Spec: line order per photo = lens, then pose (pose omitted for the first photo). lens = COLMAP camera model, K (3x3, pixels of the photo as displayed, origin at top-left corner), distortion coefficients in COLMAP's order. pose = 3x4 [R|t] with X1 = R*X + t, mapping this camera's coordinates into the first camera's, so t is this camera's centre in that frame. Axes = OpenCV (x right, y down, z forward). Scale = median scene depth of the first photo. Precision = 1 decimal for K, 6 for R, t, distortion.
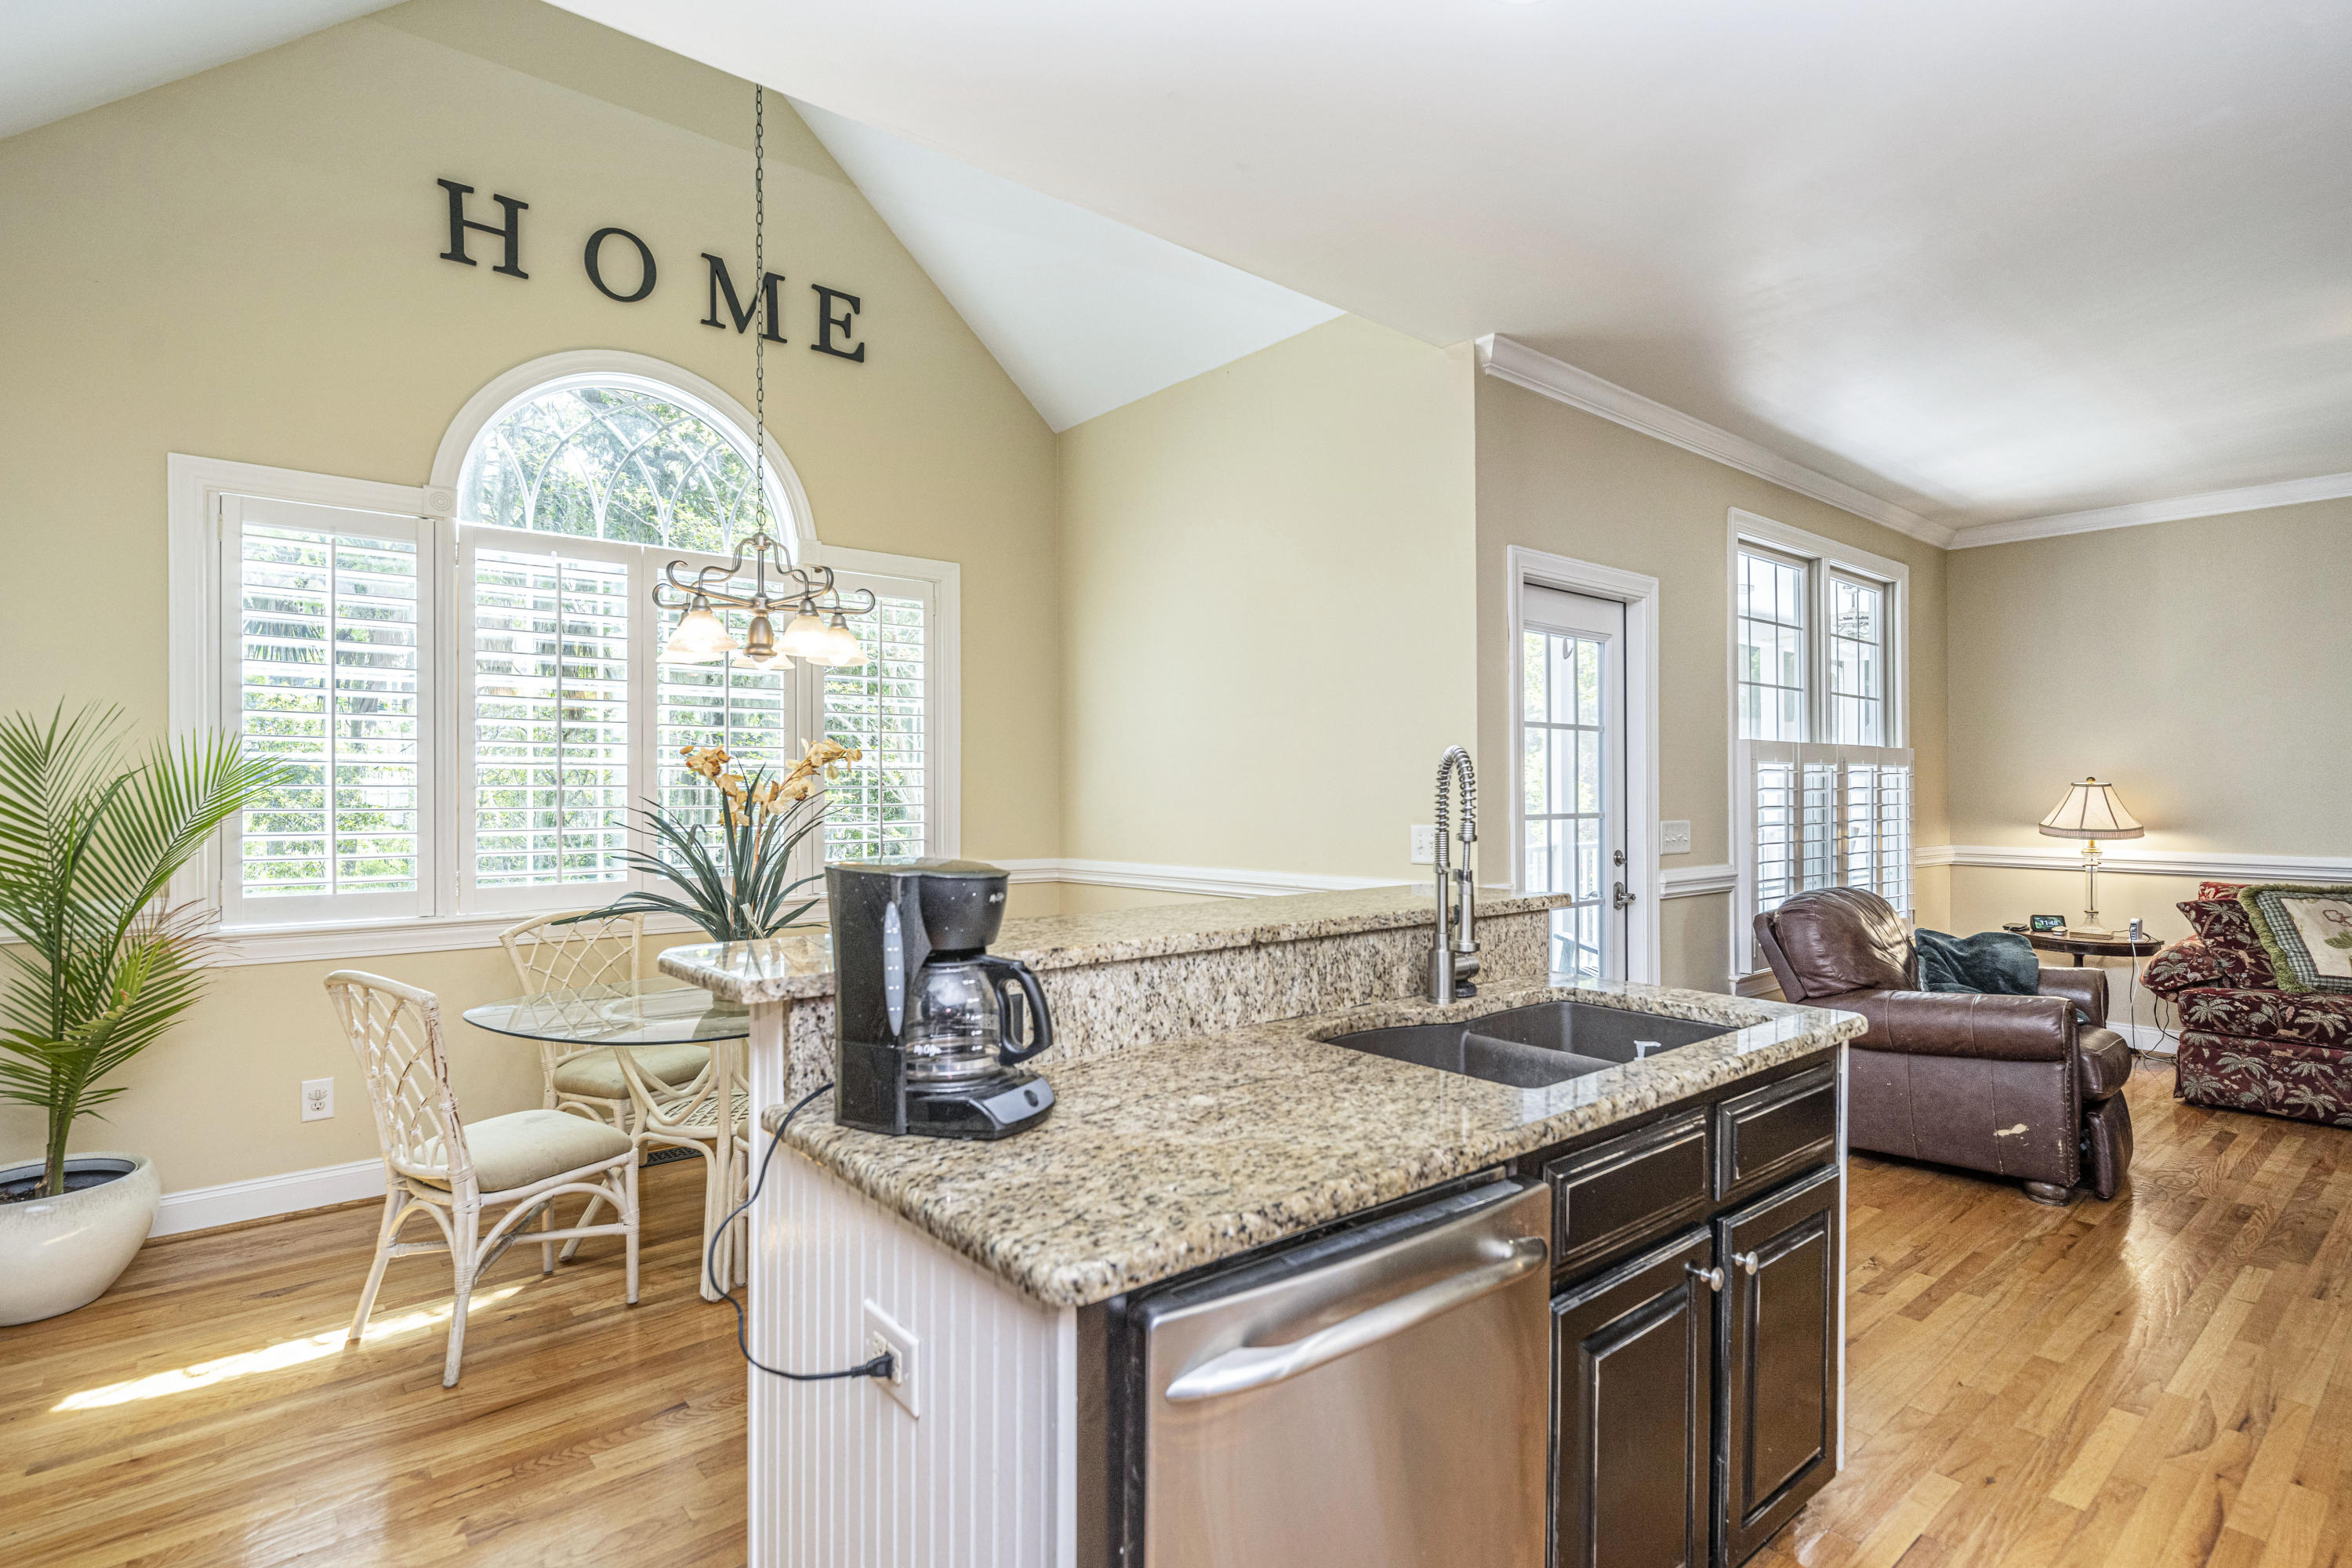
lens RADIAL K [[1170.6, 0, 1142.8], [0, 1170.6, 776.7], [0, 0, 1]] dist [-0.000064, 0.001062]
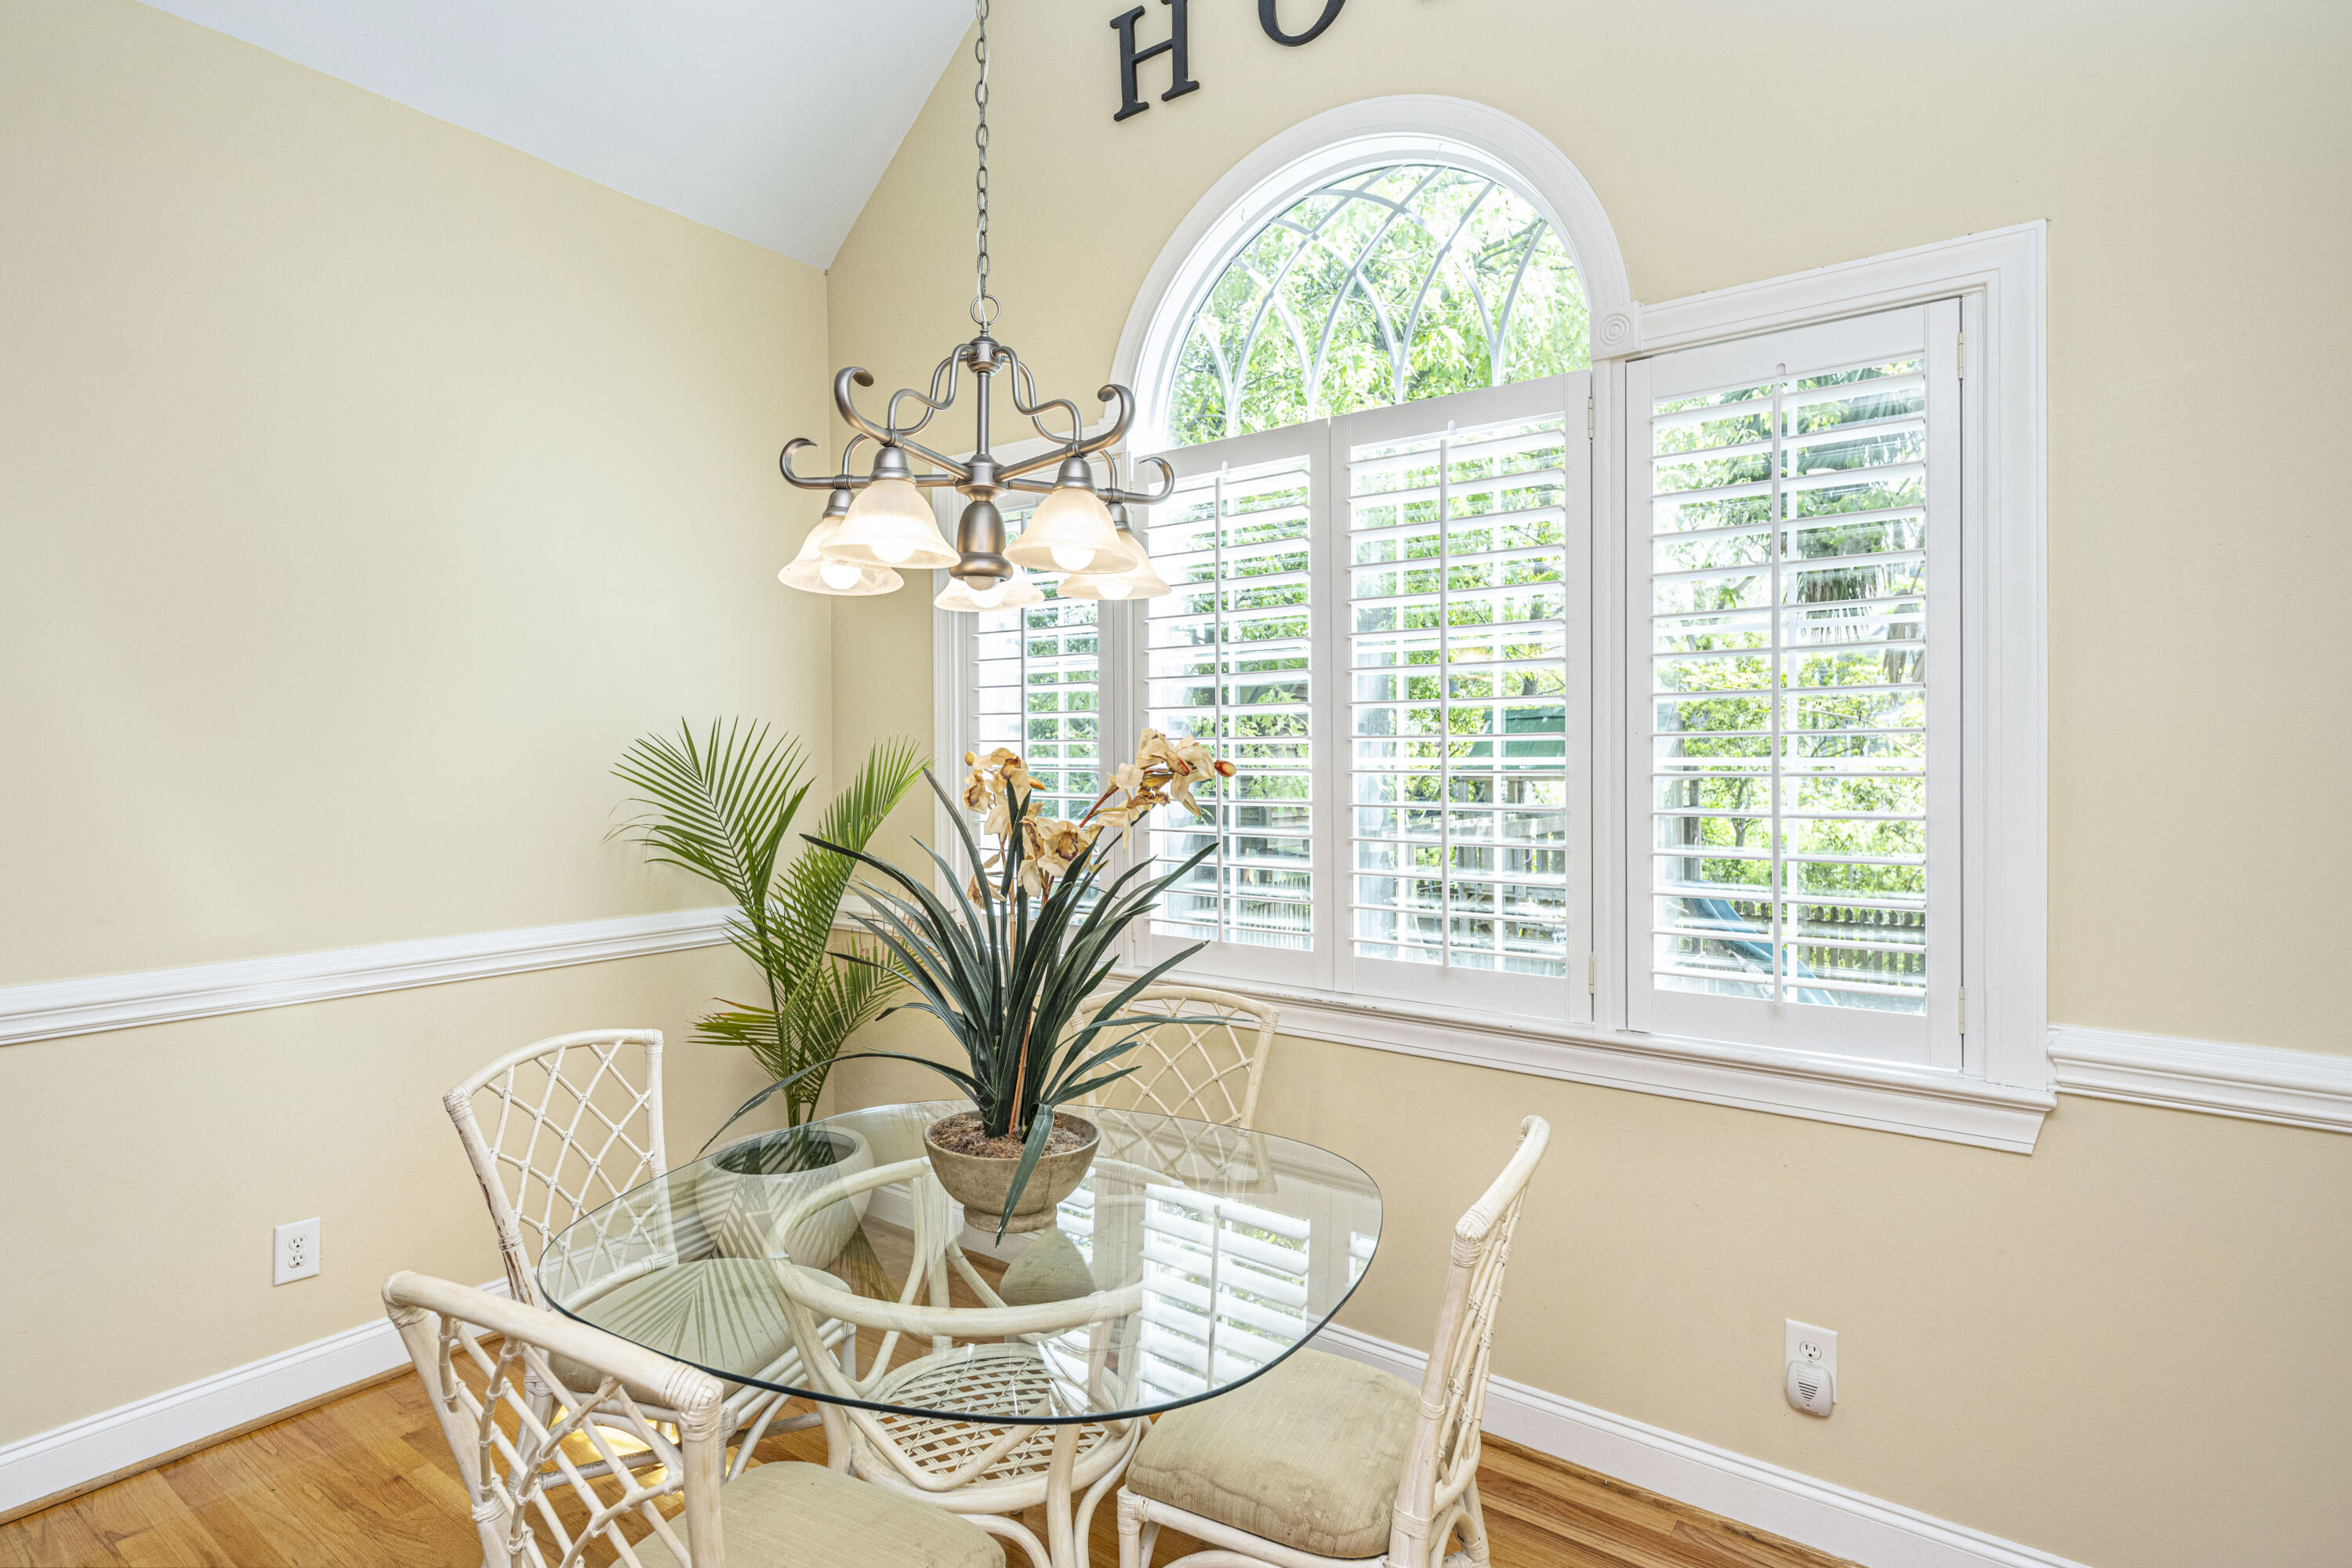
lens RADIAL K [[1170.6, 0, 1195.0], [0, 1170.6, 774.3], [0, 0, 1]] dist [-0.000064, 0.001062]
pose [[0.254299, 0.014642, -0.967015, 0.179498], [0.014585, 0.999714, 0.018972, -0.021668], [0.967016, -0.018928, 0.254013, 0.851884]]
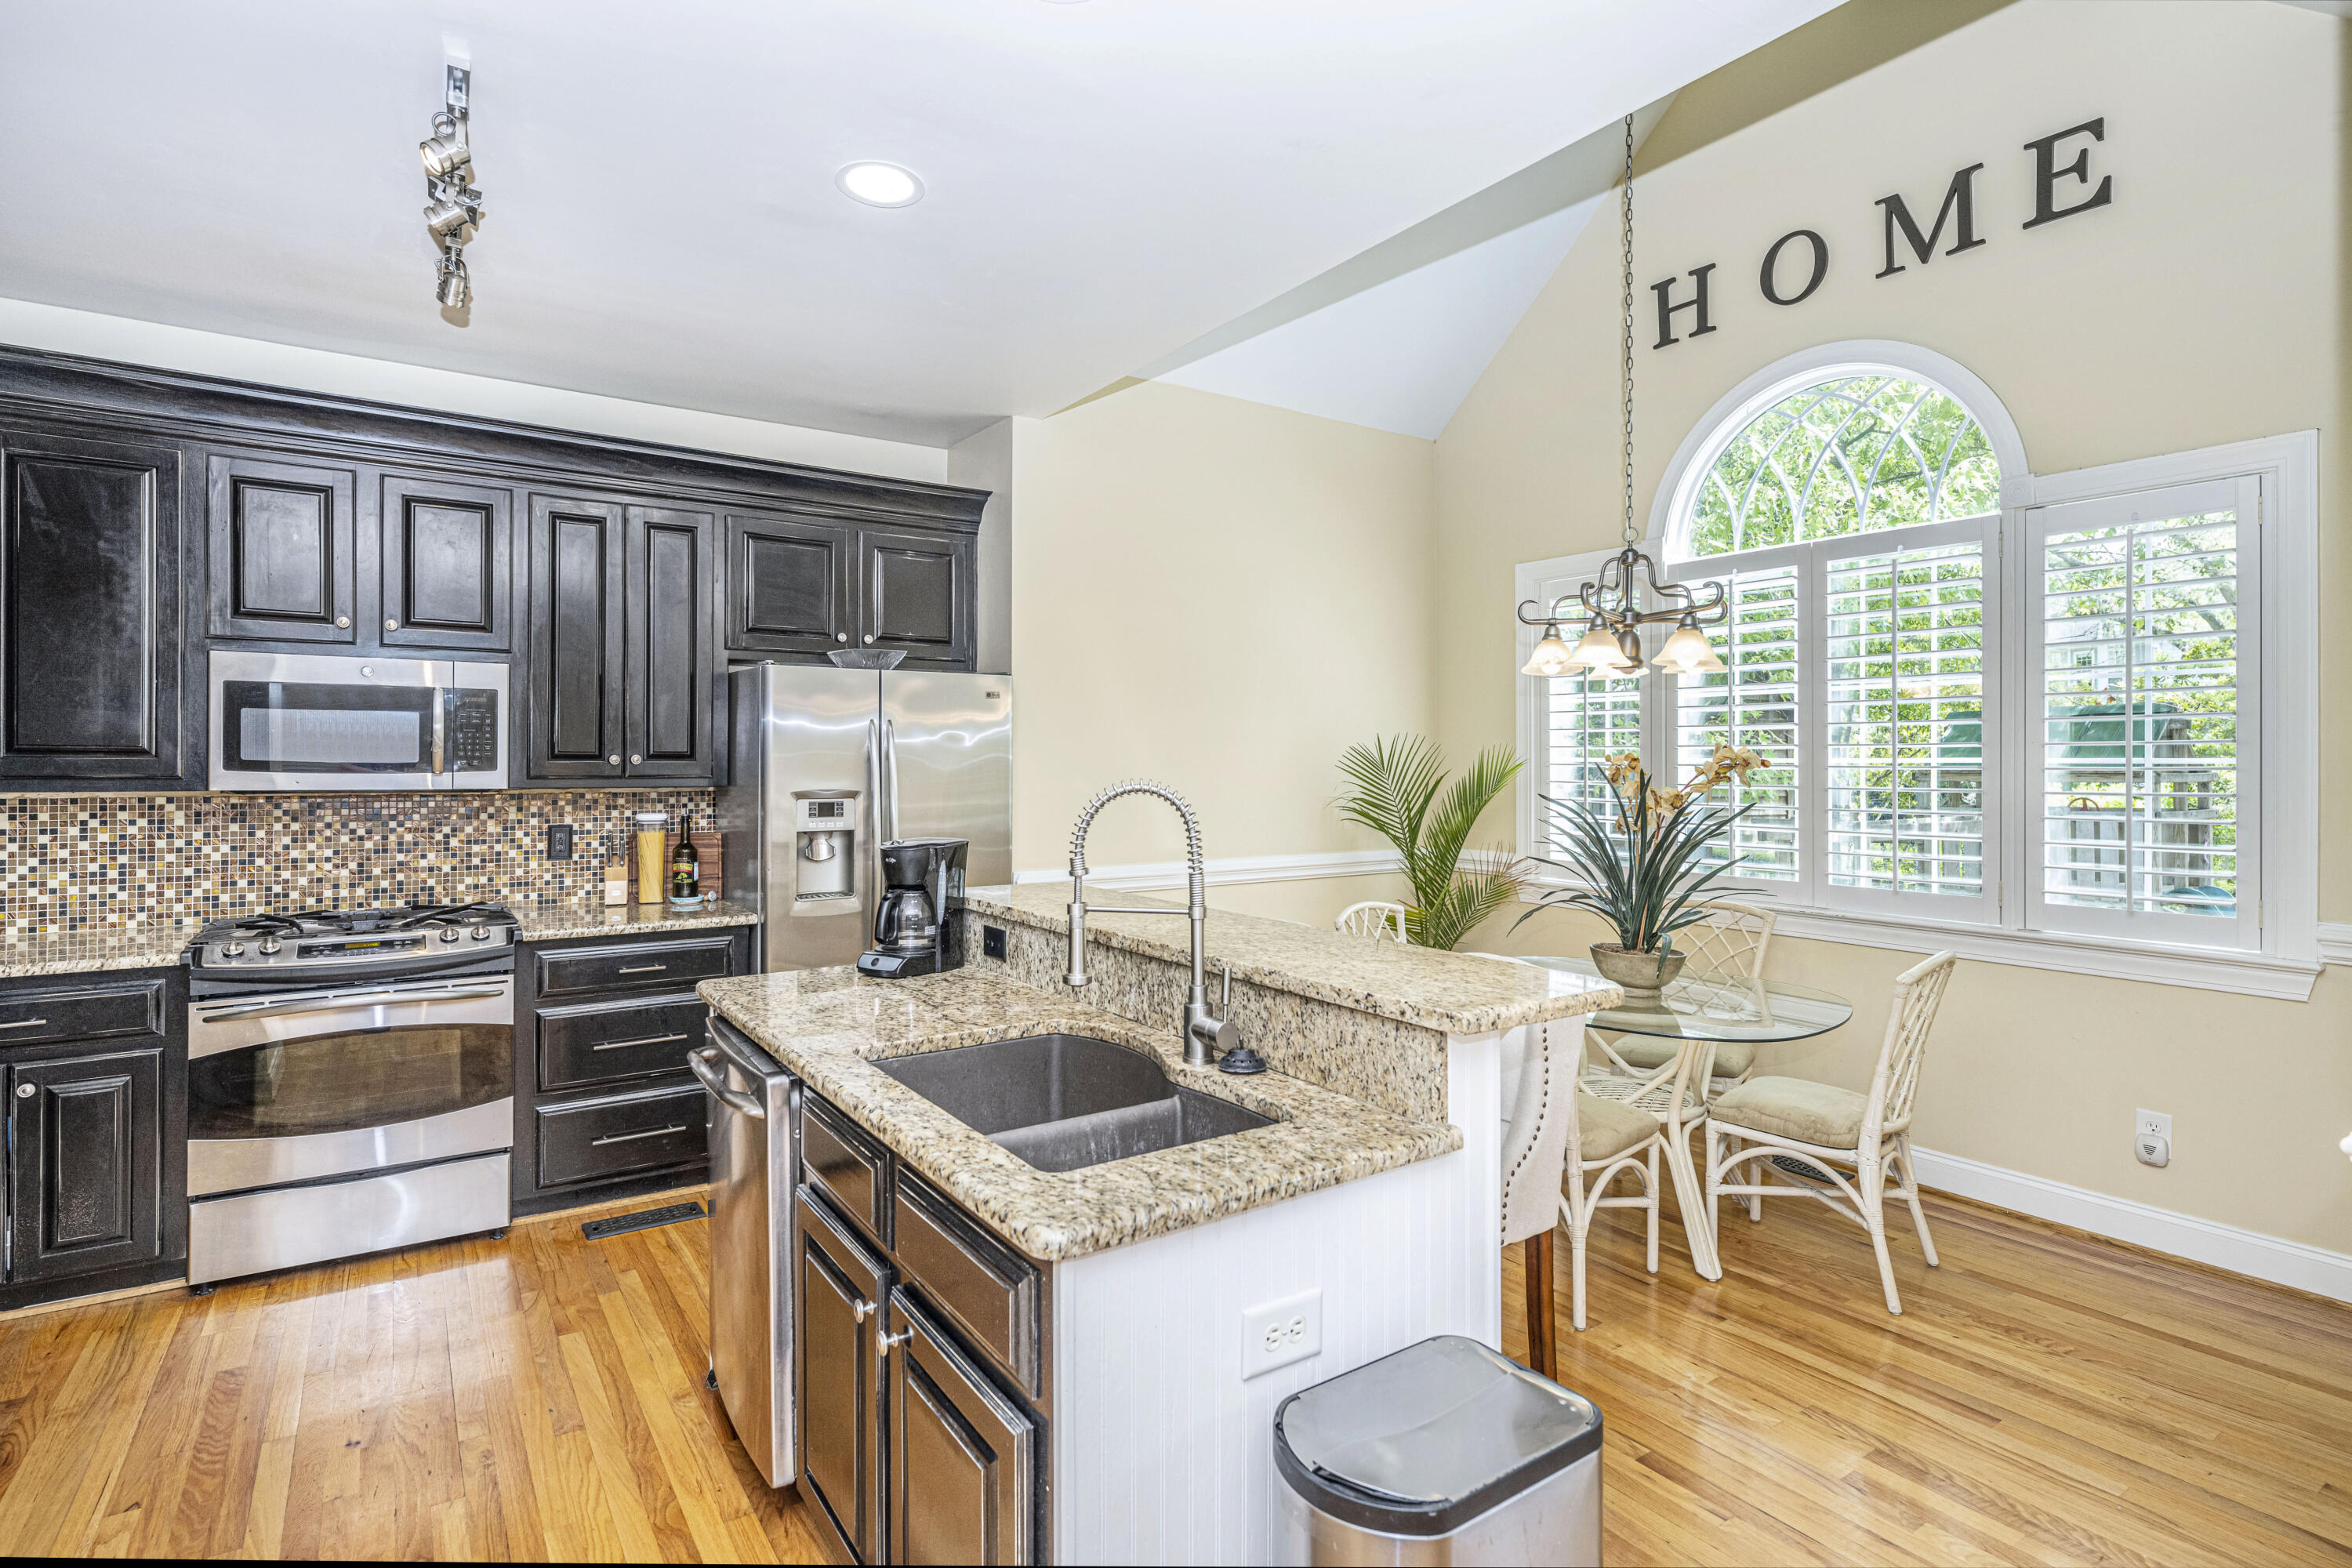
lens RADIAL K [[1170.6, 0, 1177.4], [0, 1170.6, 765.5], [0, 0, 1]] dist [-0.000064, 0.001062]
pose [[-0.090294, 0.006364, -0.995895, 0.667647], [0.012854, 0.999904, 0.005224, -0.023793], [0.995832, -0.012329, -0.090367, 0.616446]]
